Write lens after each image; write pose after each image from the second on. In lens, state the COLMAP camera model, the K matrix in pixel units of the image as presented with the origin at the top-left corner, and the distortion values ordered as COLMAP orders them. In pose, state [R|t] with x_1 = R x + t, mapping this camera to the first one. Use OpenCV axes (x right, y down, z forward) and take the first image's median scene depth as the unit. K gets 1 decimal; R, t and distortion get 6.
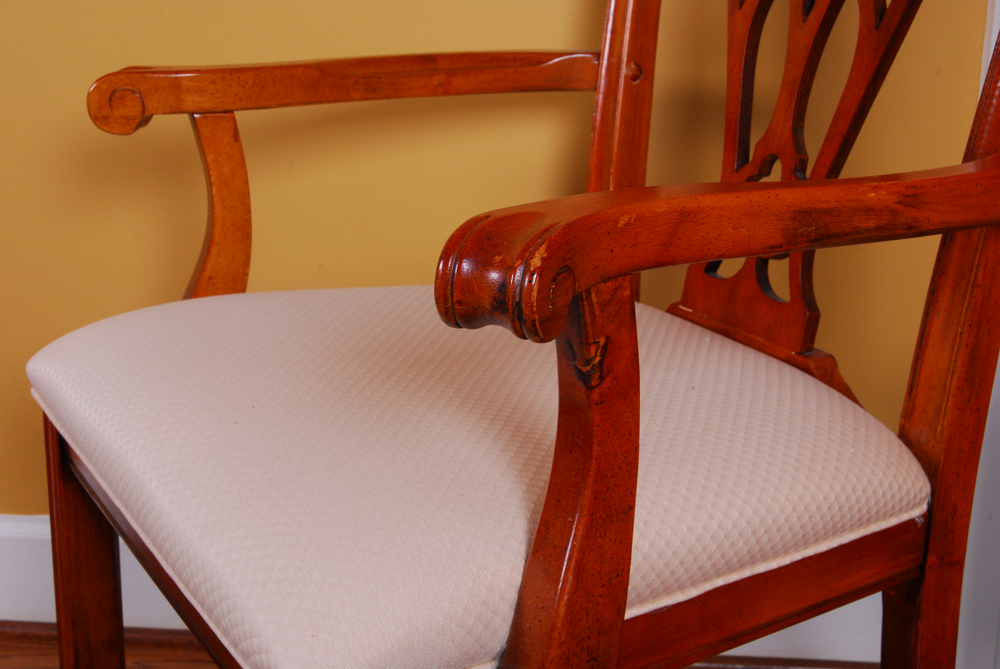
lens RADIAL K [[1563.3, 0, 504.1], [0, 1563.3, 329.9], [0, 0, 1]] dist [-0.073717, 0.000000]
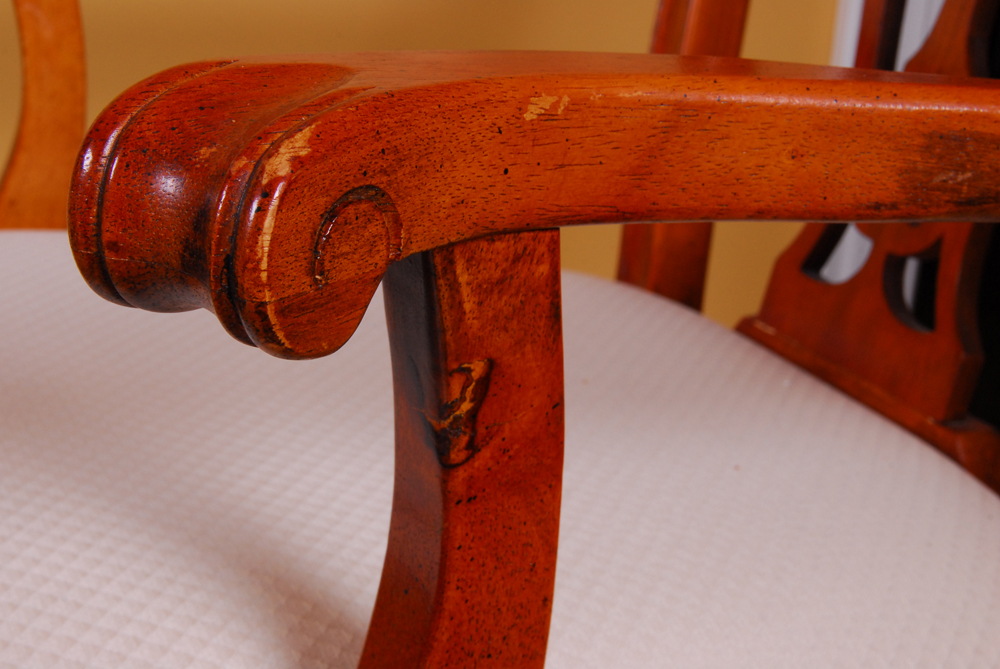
lens RADIAL K [[2134.4, 0, 495.3], [0, 2134.4, 337.9], [0, 0, 1]] dist [0.023922, 0.000000]
pose [[0.994624, 0.098441, -0.032144, 0.087099], [-0.098395, 0.995143, 0.003012, -0.004174], [0.032284, 0.000167, 0.999479, 0.370906]]
